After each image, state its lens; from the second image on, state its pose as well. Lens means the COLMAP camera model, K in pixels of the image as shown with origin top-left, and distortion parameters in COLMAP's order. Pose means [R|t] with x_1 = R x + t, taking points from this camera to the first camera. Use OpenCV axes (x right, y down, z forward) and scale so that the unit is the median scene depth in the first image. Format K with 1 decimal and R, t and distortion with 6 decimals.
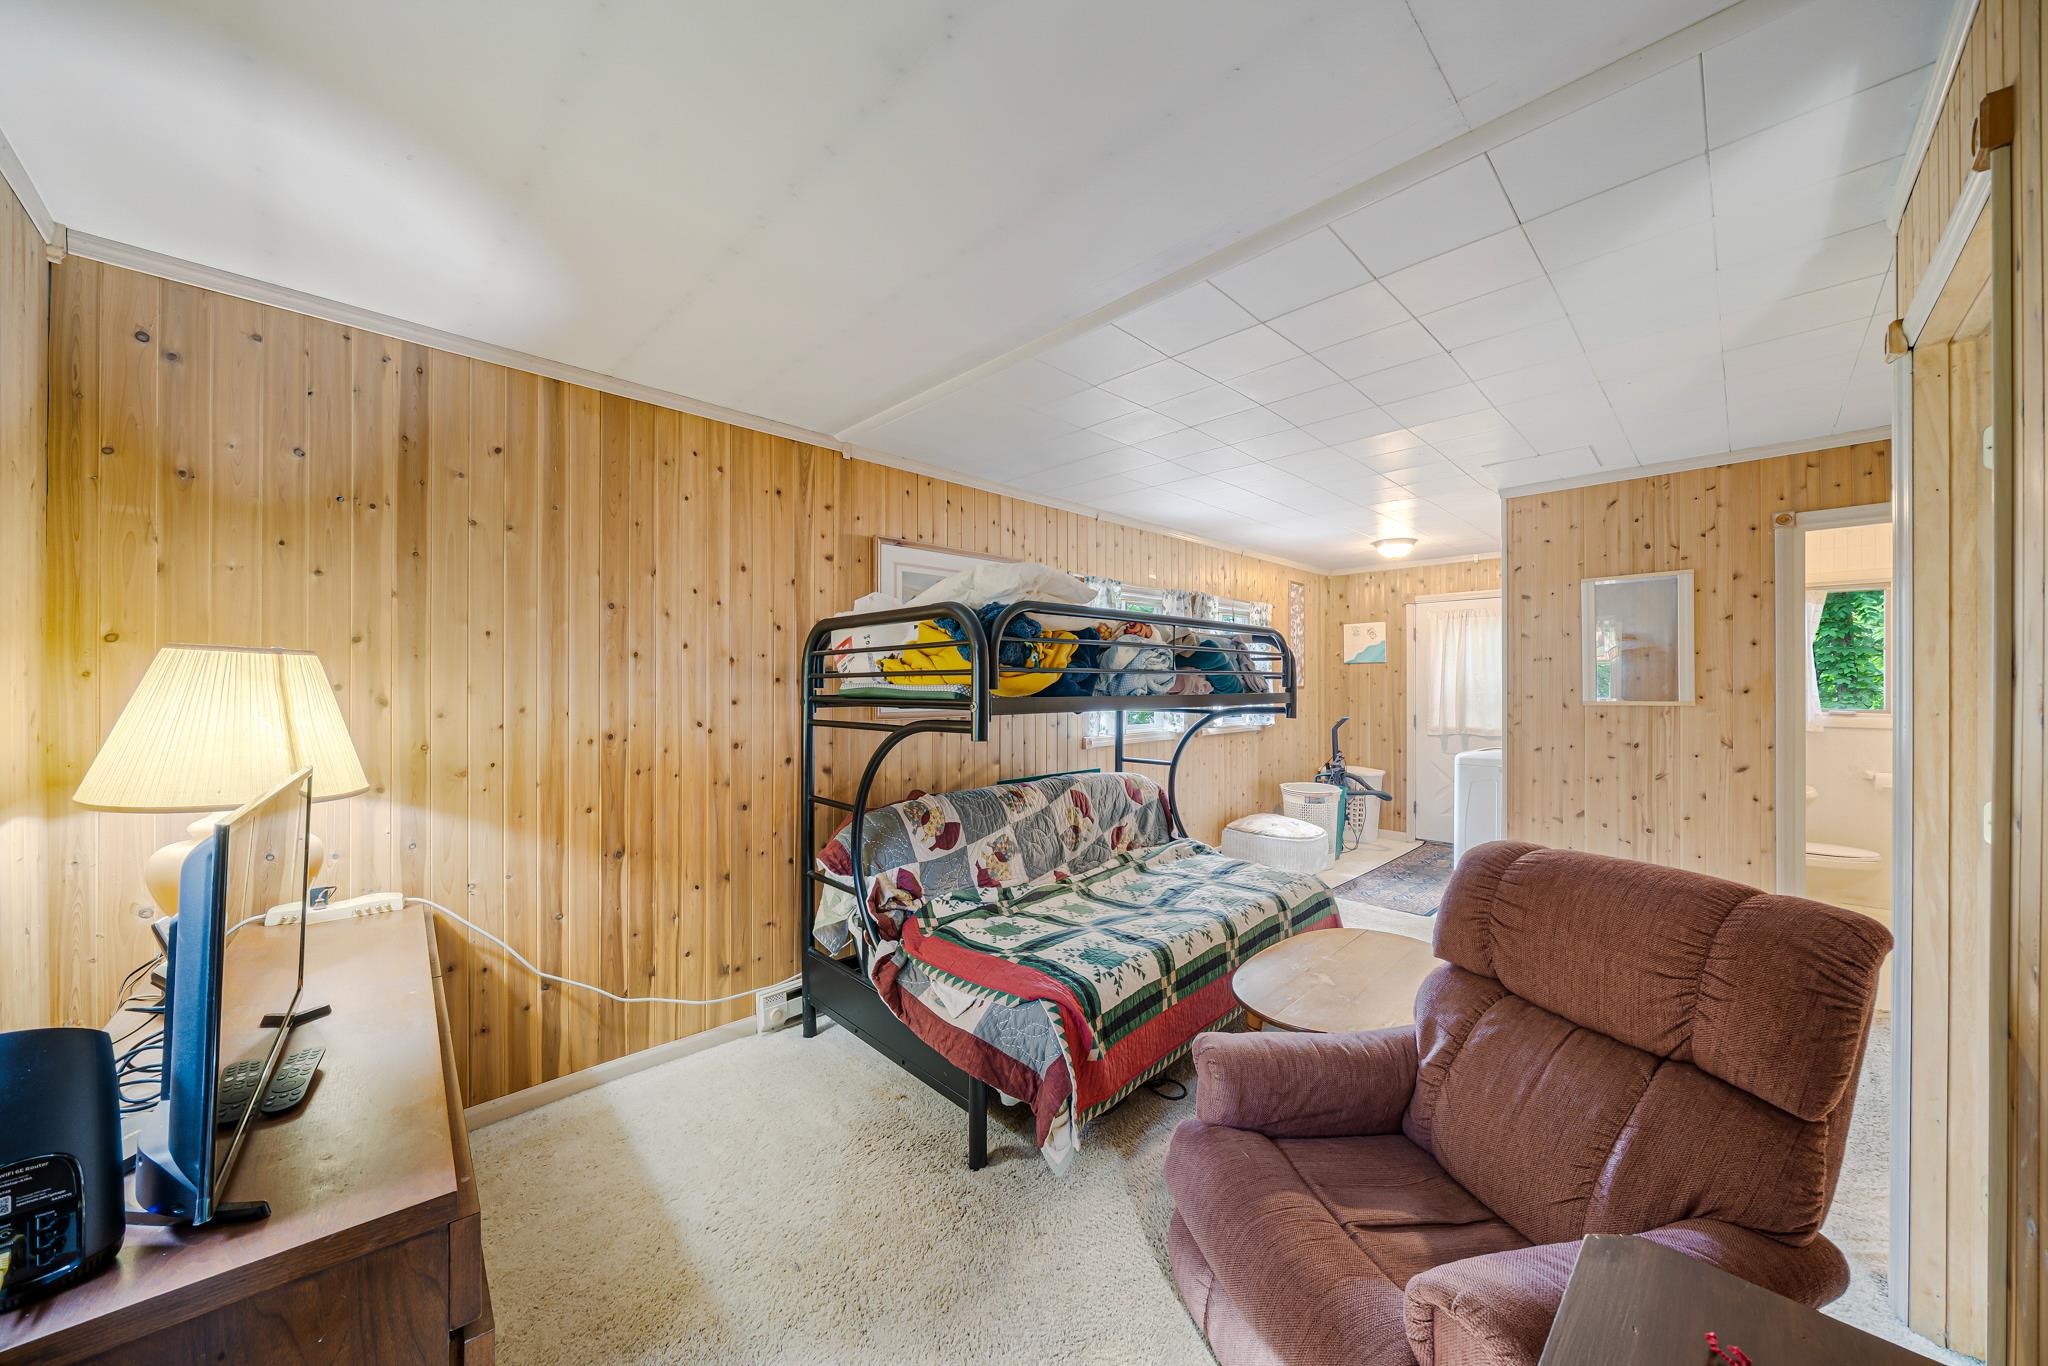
lens RADIAL K [[720.2, 0, 1009.6], [0, 720.2, 672.8], [0, 0, 1]] dist [-0.000601, -0.000045]
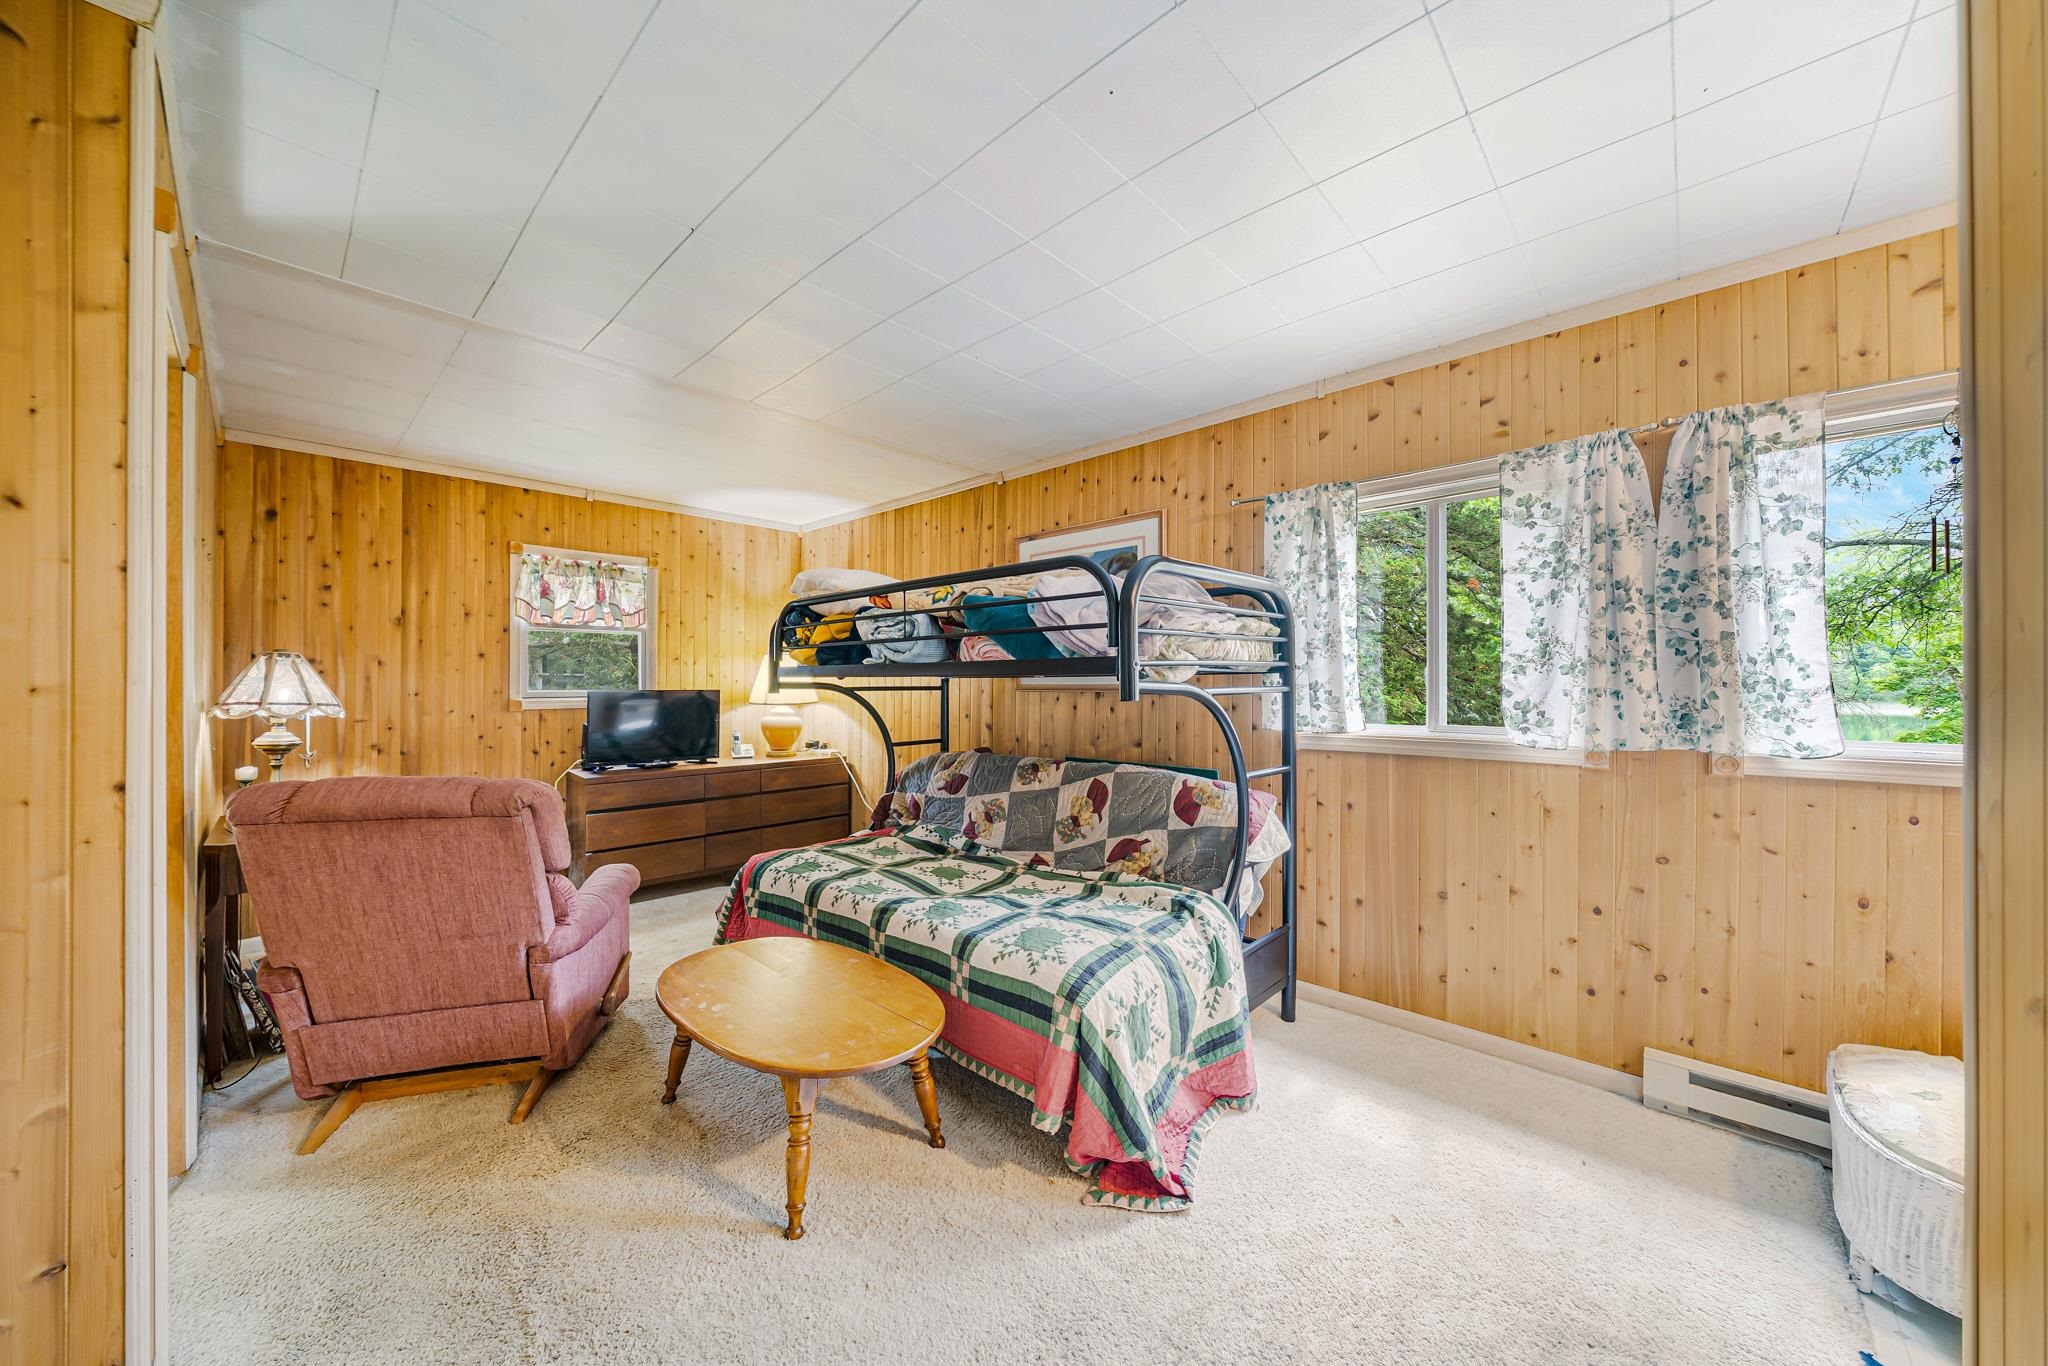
lens RADIAL K [[720.2, 0, 1009.6], [0, 720.2, 672.8], [0, 0, 1]] dist [-0.000601, -0.000045]
pose [[0.048144, -0.006796, -0.998817, 1.052312], [0.016704, 0.999842, -0.005998, 0.044507], [0.998701, -0.016396, 0.048249, 0.962434]]
